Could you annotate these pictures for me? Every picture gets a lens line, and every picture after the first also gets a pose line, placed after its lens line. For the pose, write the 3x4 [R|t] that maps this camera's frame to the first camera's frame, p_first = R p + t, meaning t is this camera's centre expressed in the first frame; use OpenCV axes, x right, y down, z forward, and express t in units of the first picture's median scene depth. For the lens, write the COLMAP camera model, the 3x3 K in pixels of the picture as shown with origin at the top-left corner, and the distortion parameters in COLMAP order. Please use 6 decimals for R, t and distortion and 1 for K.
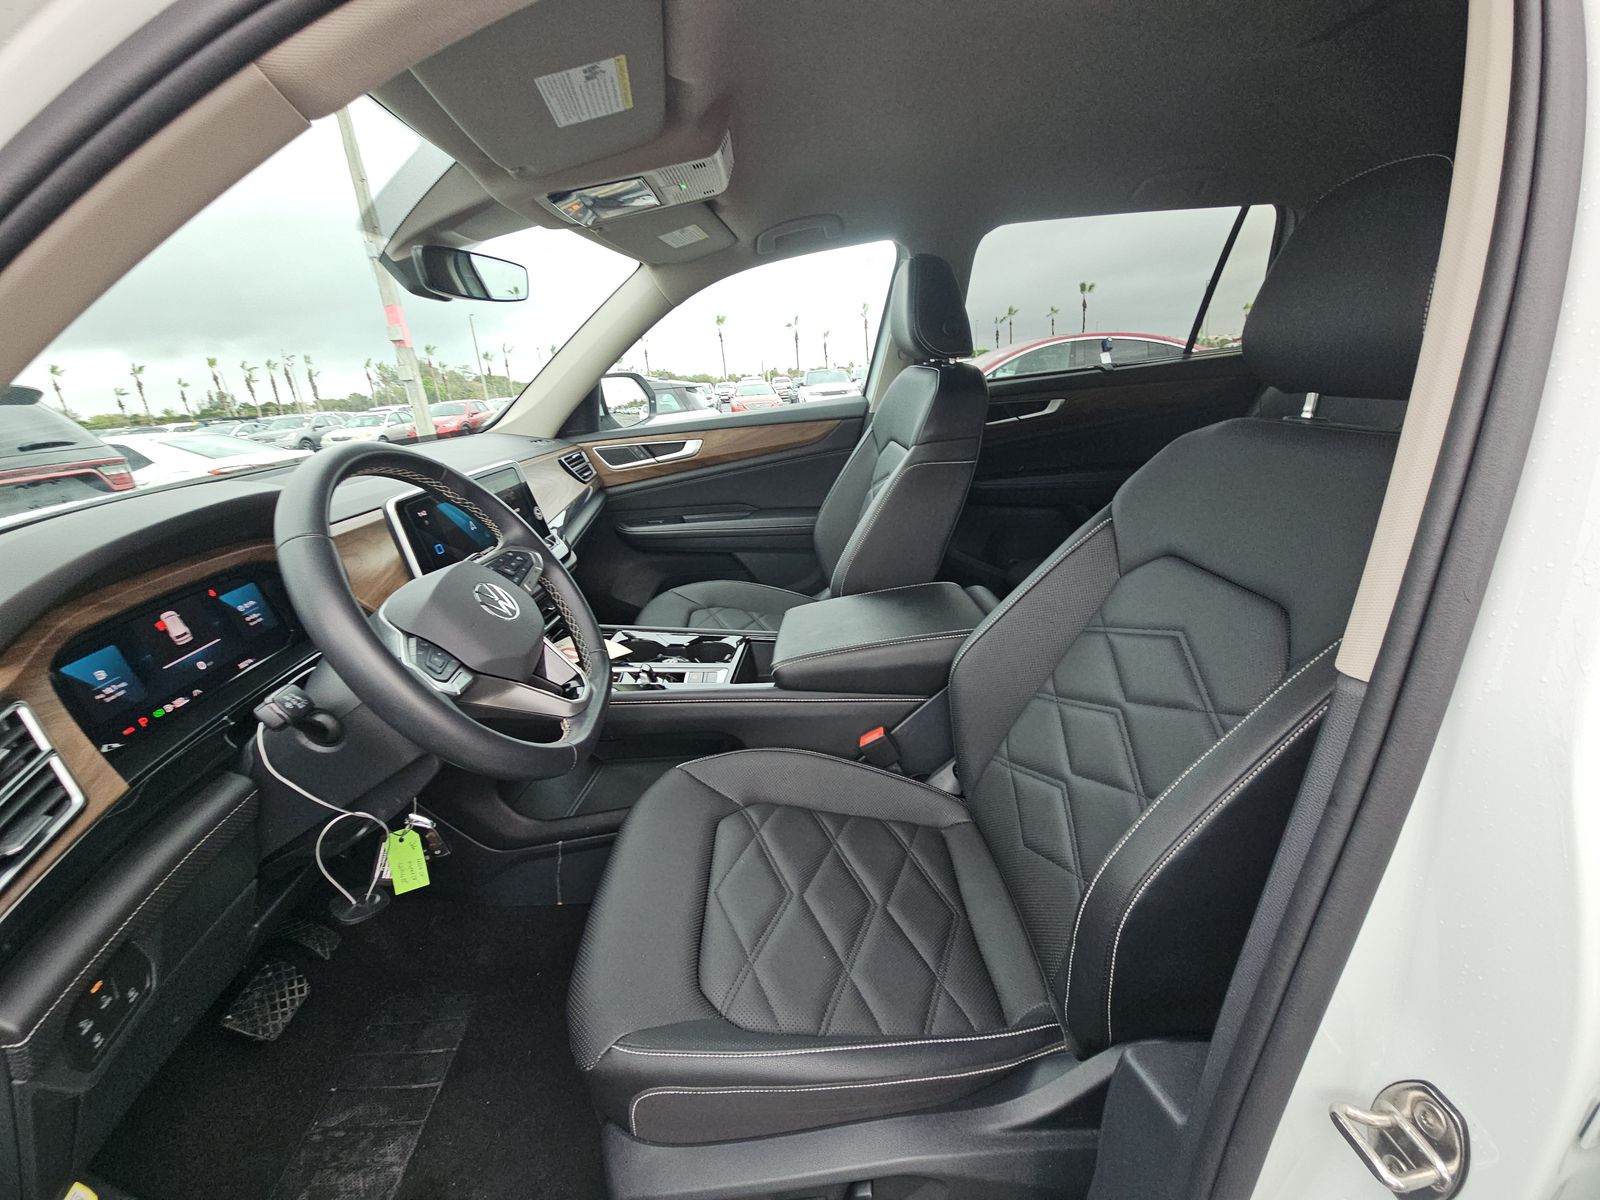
lens RADIAL K [[653.2, 0, 802.0], [0, 653.2, 599.9], [0, 0, 1]] dist [0.003580, -0.004934]
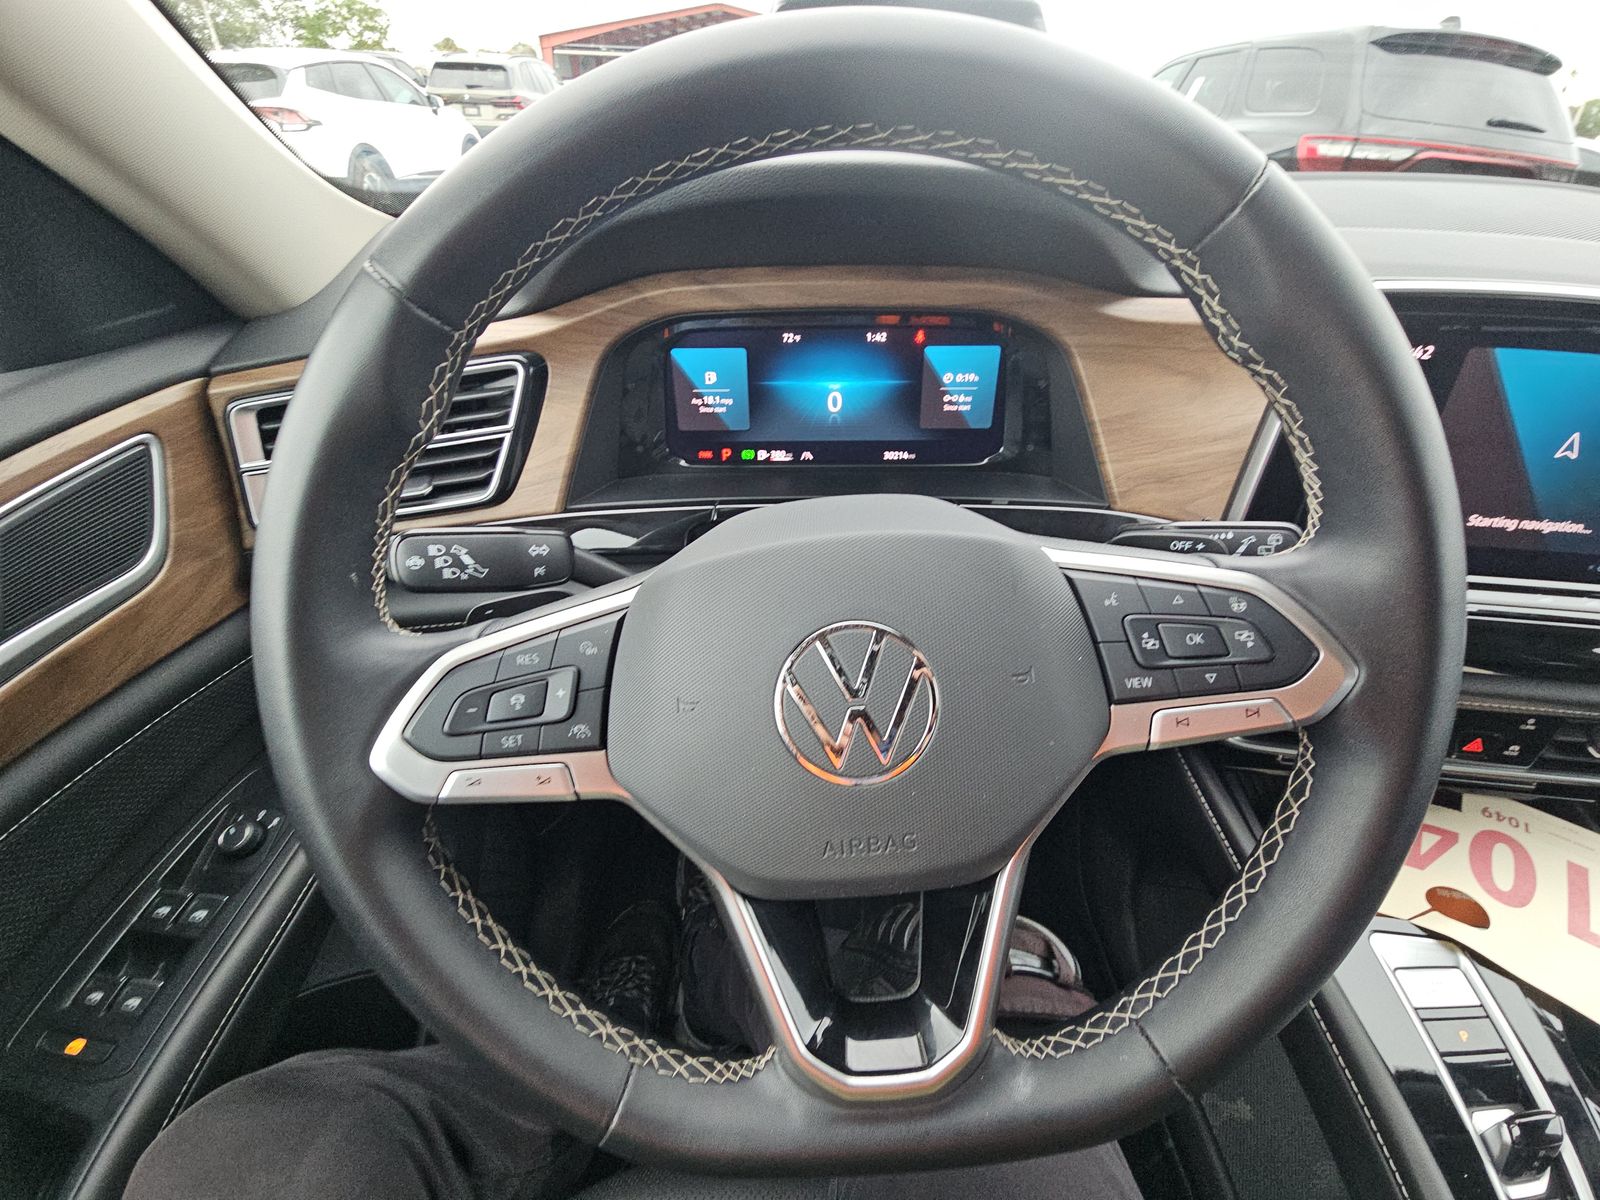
lens RADIAL K [[653.2, 0, 806.6], [0, 653.2, 603.3], [0, 0, 1]] dist [0.003580, -0.004934]
pose [[-0.063798, 0.668489, -0.740980, -0.243894], [-0.337365, 0.684333, 0.646431, -0.195674], [0.939210, 0.291222, 0.181866, 0.816737]]
